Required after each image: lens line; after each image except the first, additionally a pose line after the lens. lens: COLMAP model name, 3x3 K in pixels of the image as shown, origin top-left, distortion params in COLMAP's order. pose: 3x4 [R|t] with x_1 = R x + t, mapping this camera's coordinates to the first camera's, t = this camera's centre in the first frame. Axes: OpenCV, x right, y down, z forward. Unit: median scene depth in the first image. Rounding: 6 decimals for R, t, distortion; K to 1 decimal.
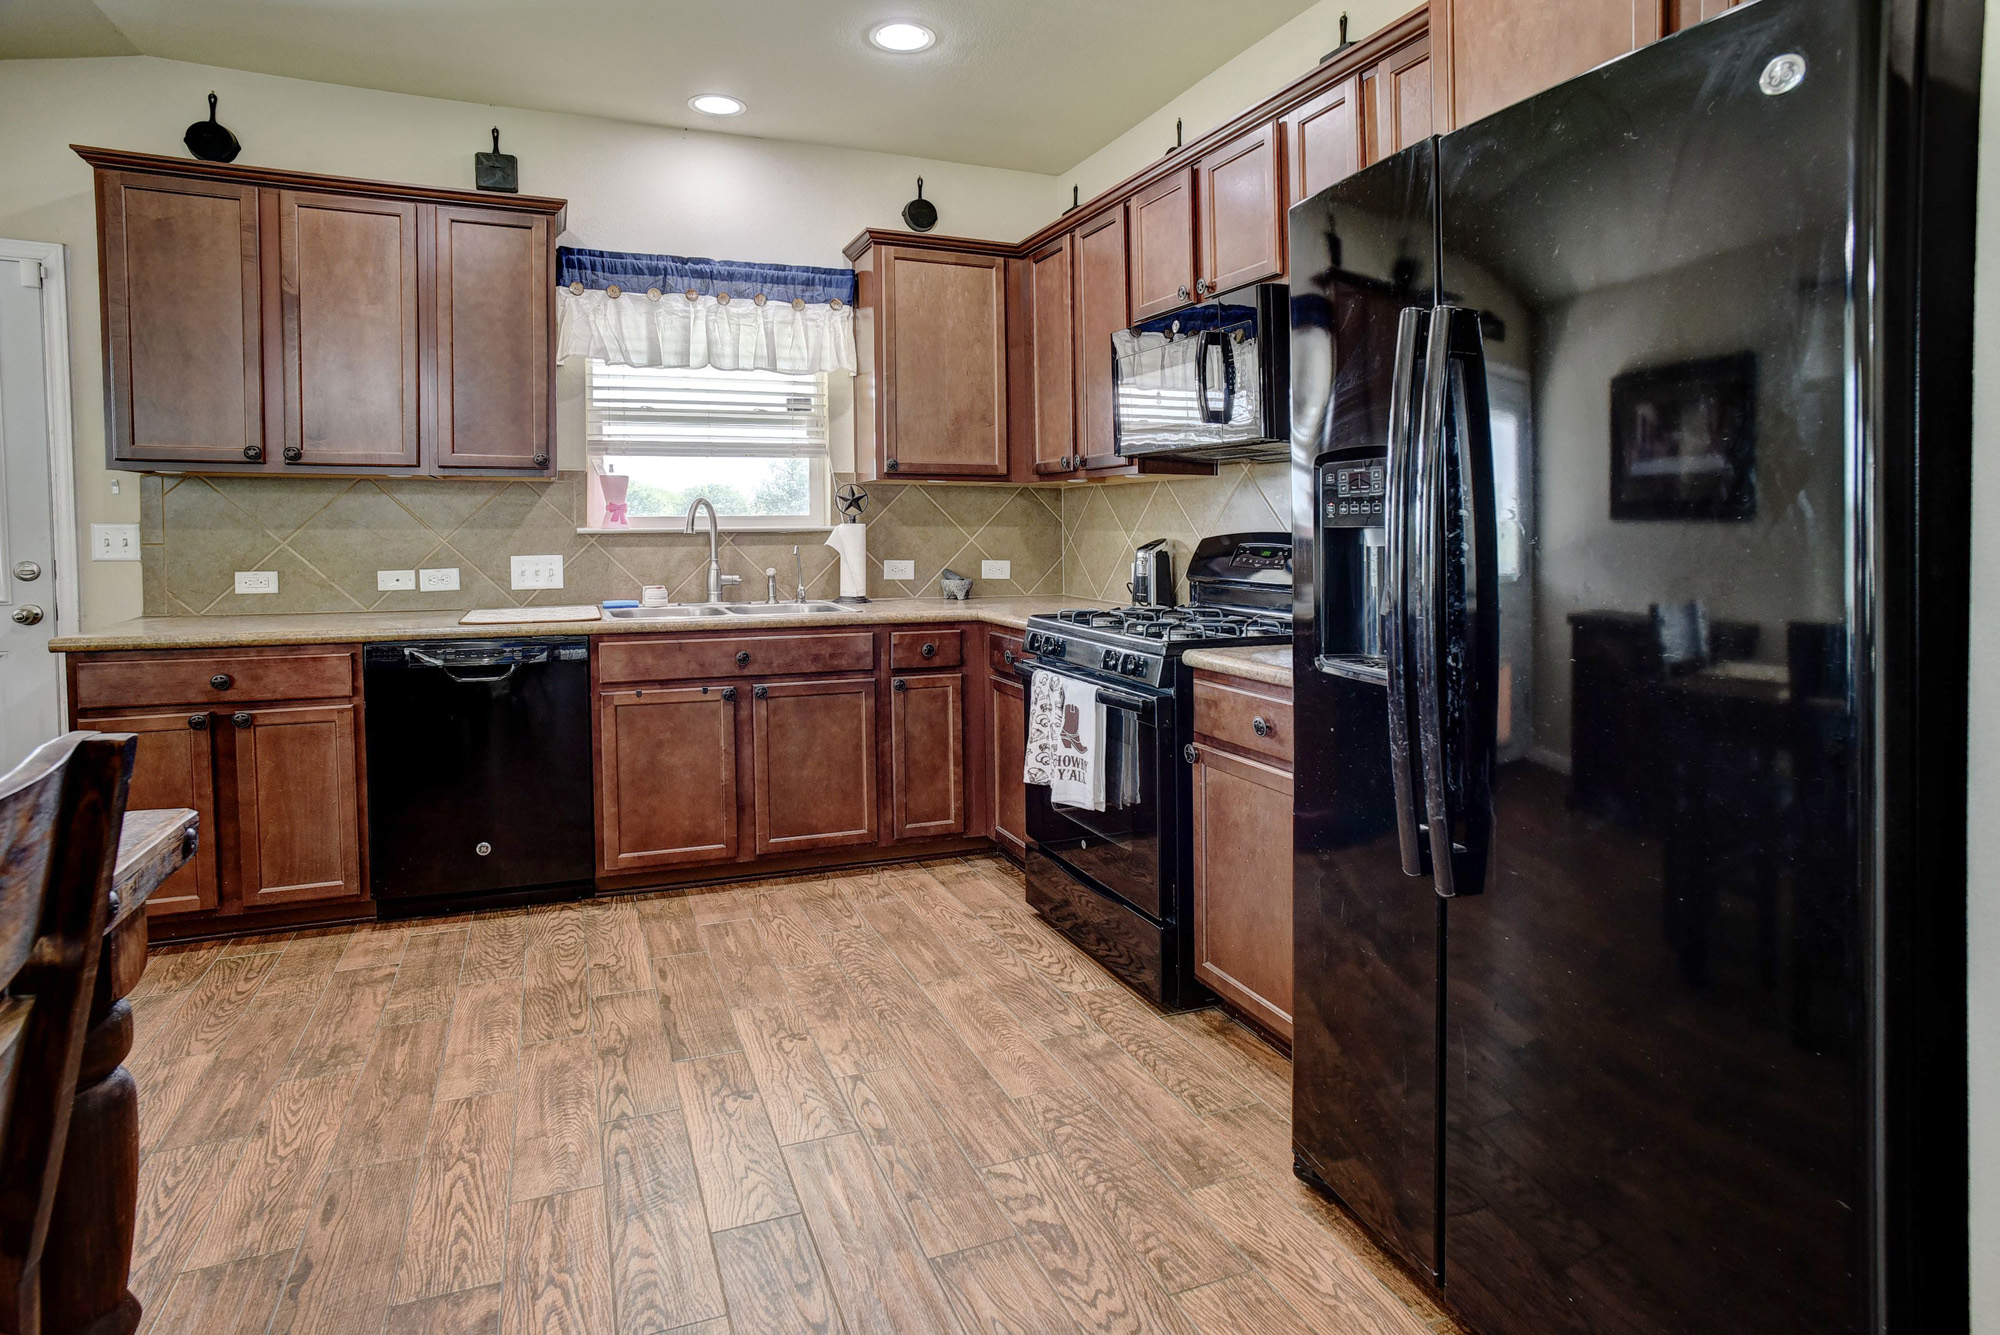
lens RADIAL K [[1089.3, 0, 1007.9], [0, 1089.3, 562.1], [0, 0, 1]] dist [-0.064871, 0.059899]
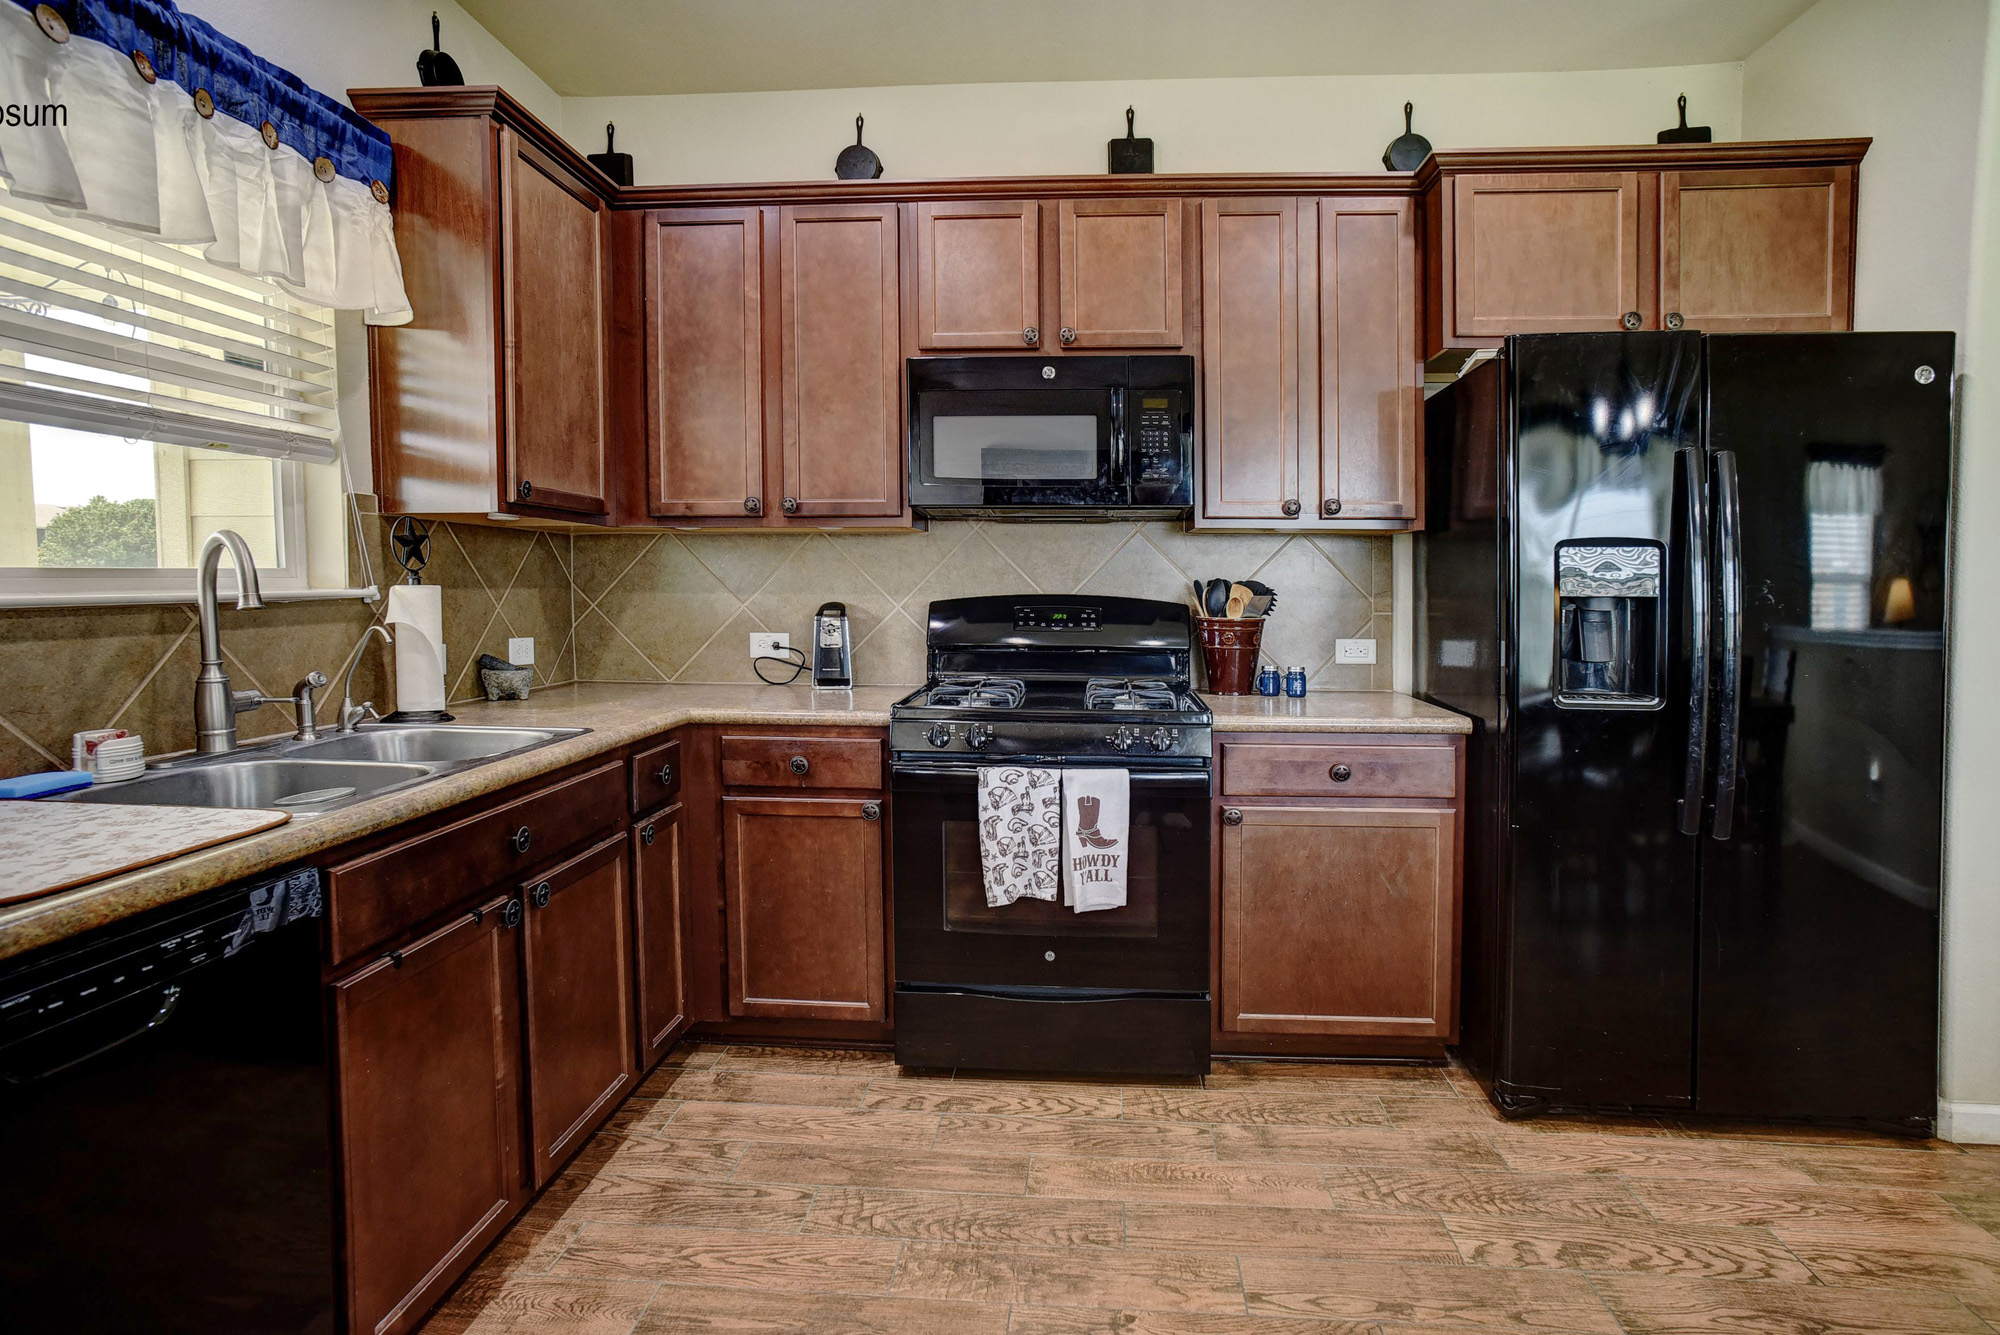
lens RADIAL K [[1067.4, 0, 1046.4], [0, 1067.4, 631.8], [0, 0, 1]] dist [-0.067186, 0.054620]
pose [[0.436505, -0.039163, 0.898849, -0.578102], [0.023671, 0.999206, 0.032040, -0.023325], [-0.899391, 0.007291, 0.437085, 0.526360]]
